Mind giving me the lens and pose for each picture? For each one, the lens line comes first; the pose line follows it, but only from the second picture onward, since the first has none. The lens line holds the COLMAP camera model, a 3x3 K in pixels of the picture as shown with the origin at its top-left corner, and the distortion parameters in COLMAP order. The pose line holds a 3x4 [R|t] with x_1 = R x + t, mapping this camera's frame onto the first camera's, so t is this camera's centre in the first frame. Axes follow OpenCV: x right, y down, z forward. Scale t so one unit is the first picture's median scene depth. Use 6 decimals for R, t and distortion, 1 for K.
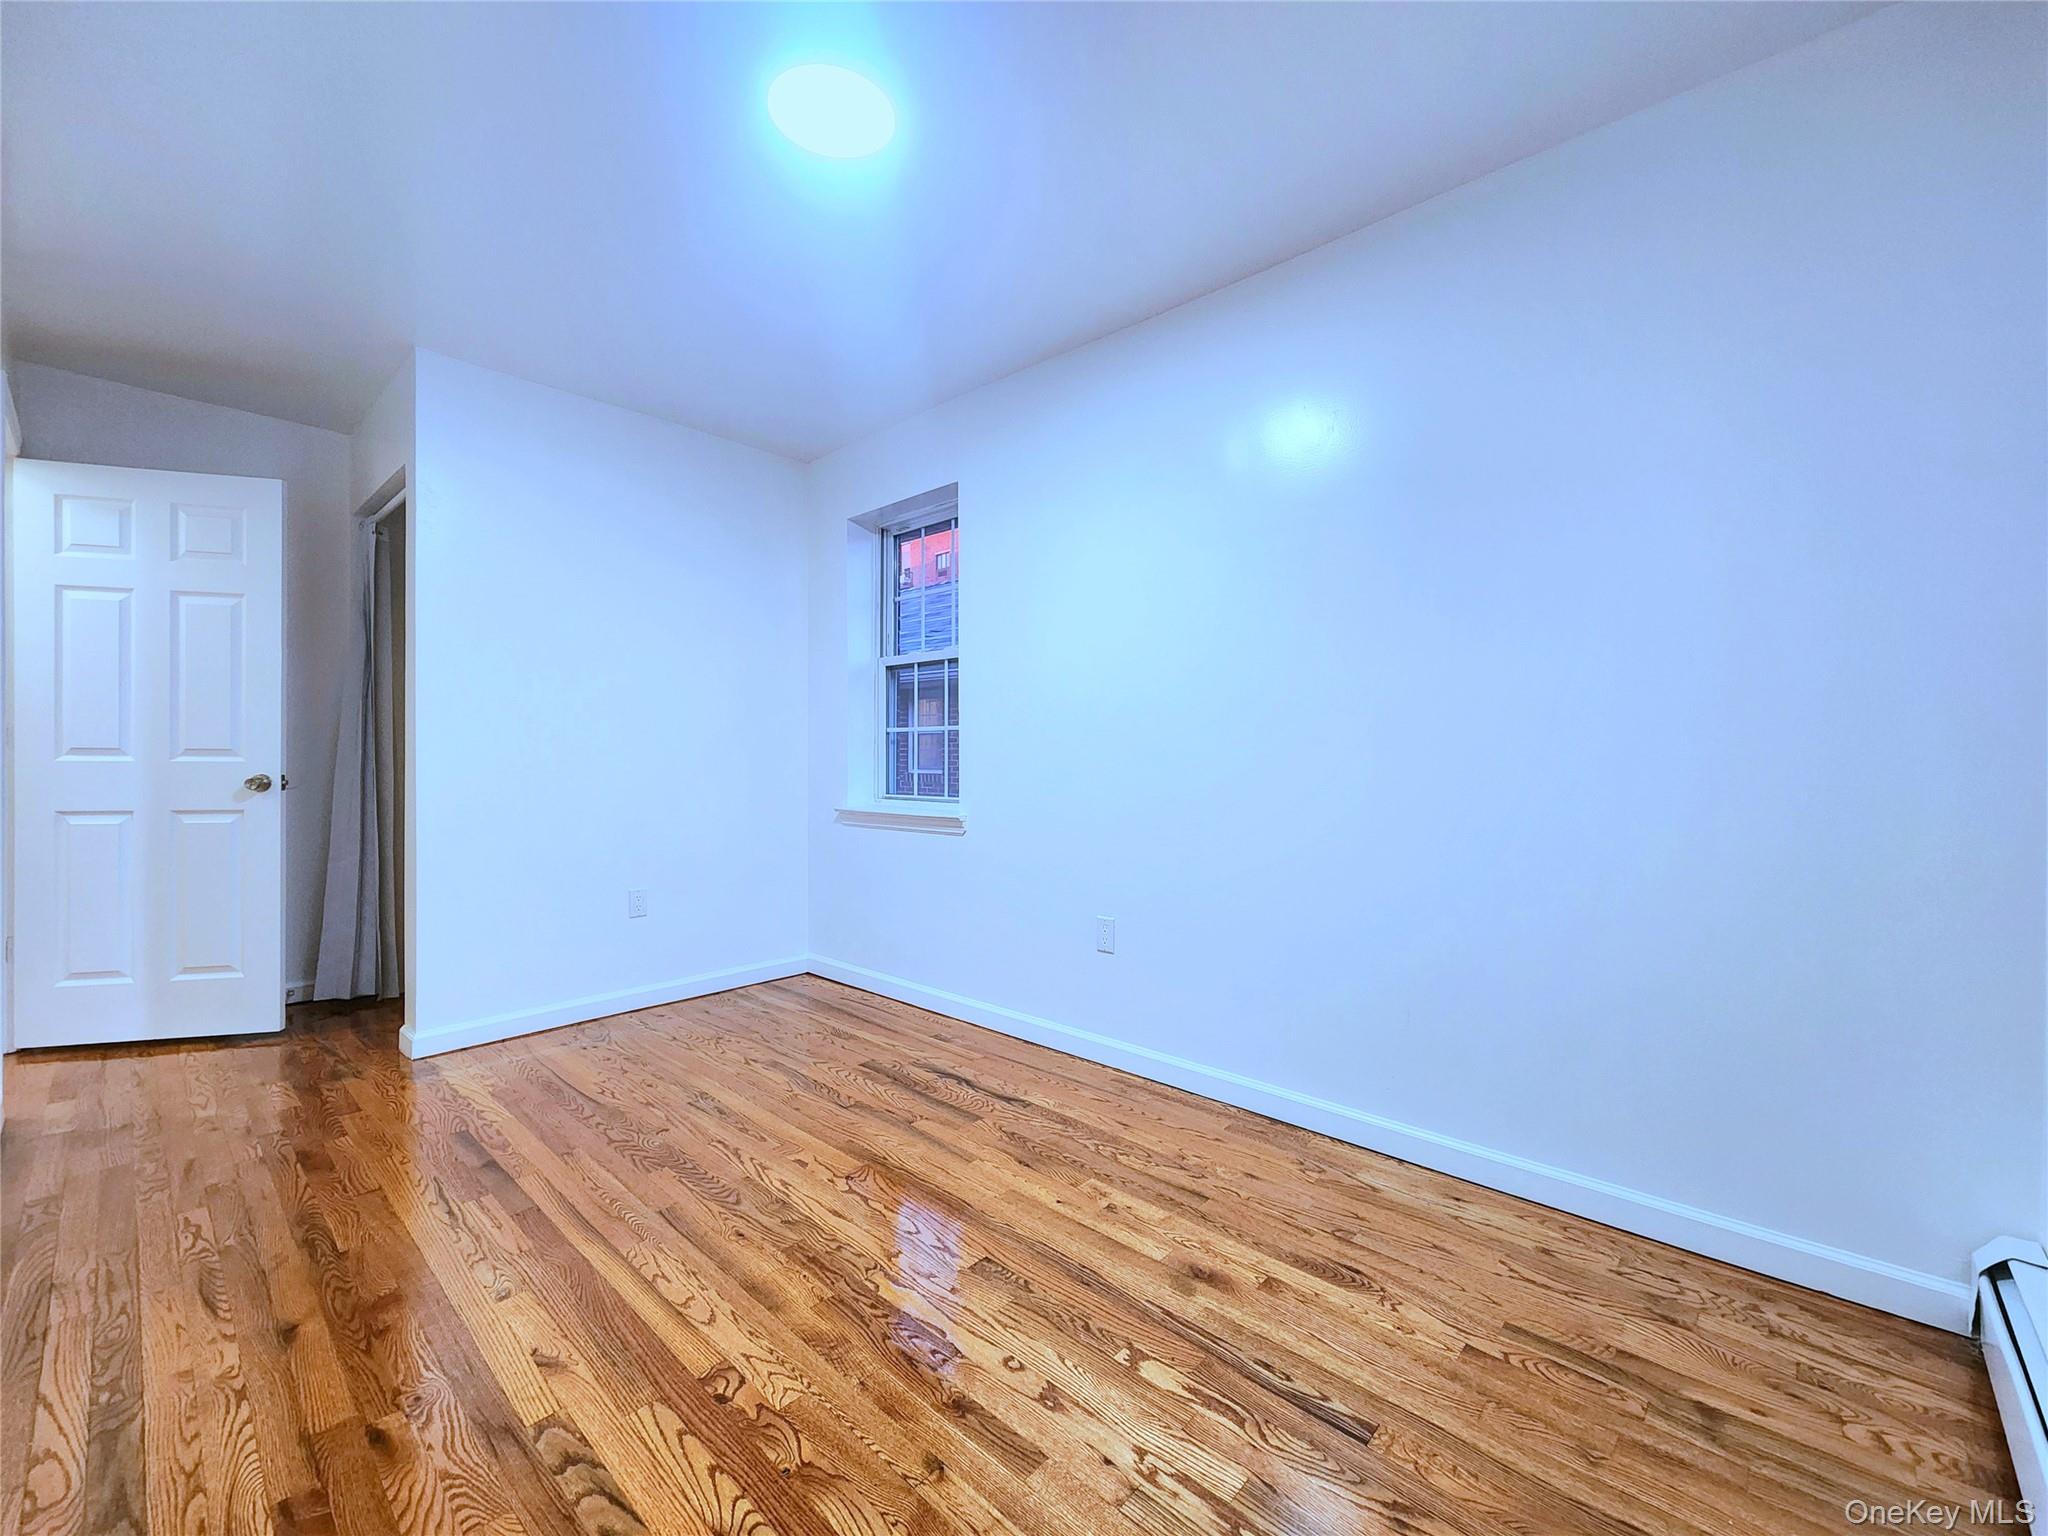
lens RADIAL K [[836.1, 0, 1027.7], [0, 836.1, 760.4], [0, 0, 1]] dist [0.001606, 0.000370]
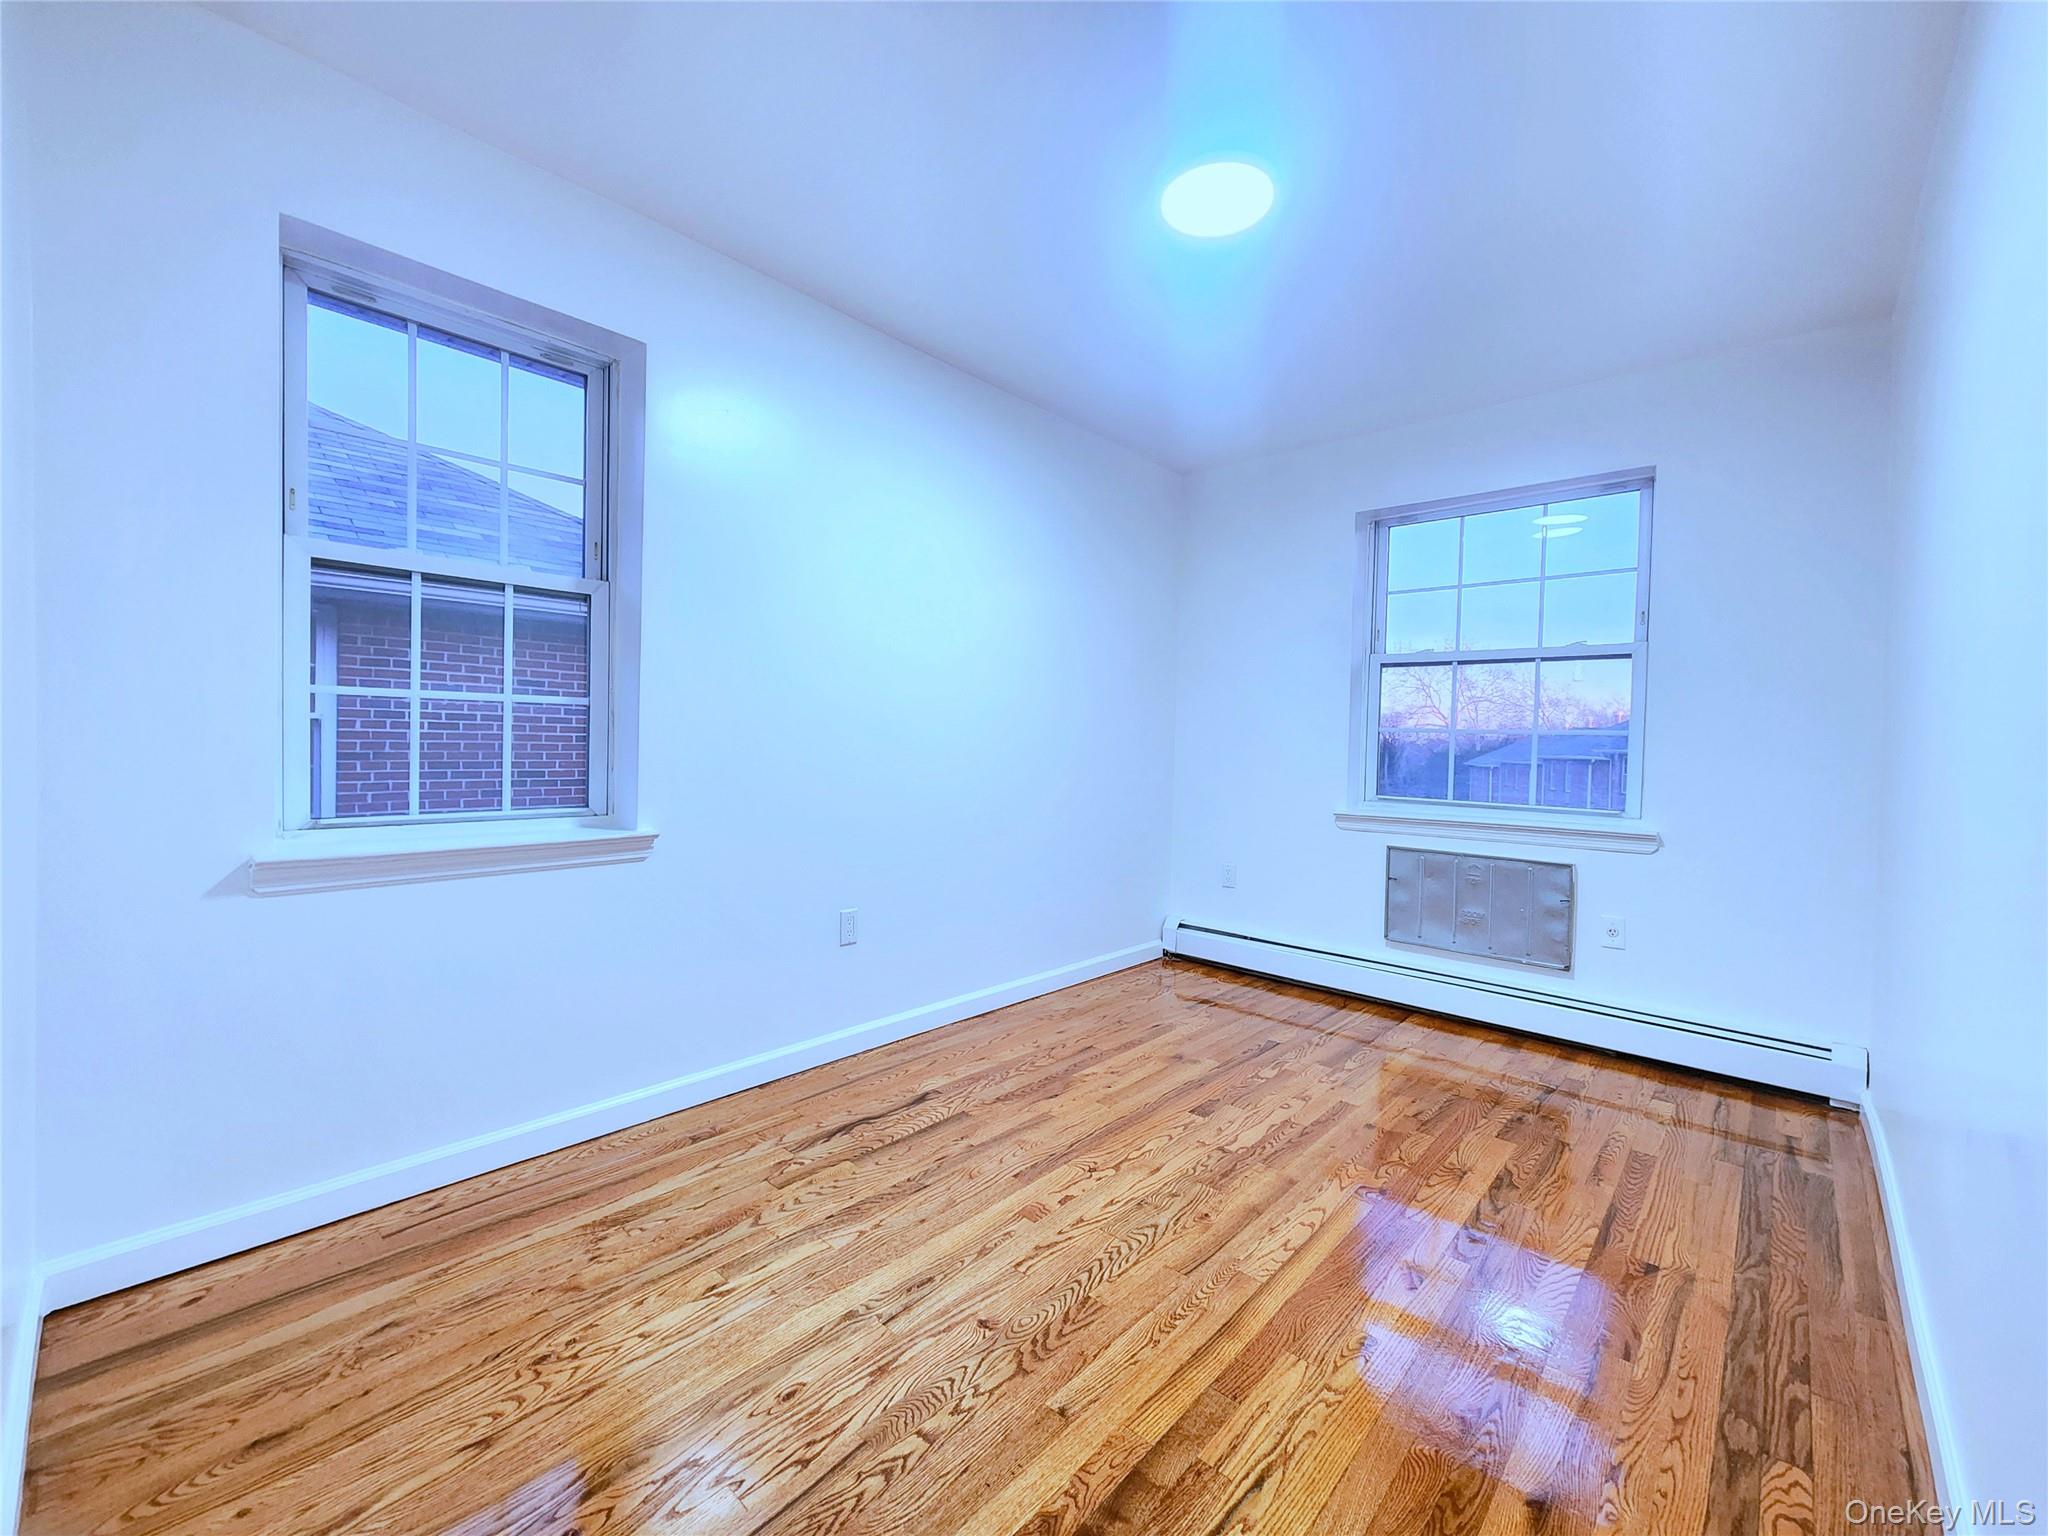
lens RADIAL K [[832.9, 0, 995.7], [0, 832.9, 757.1], [0, 0, 1]] dist [0.013613, -0.006785]
pose [[0.008583, -0.018783, 0.999787, -1.241024], [-0.019305, 0.999634, 0.018945, -0.023391], [-0.999777, -0.019463, 0.008217, 1.131520]]
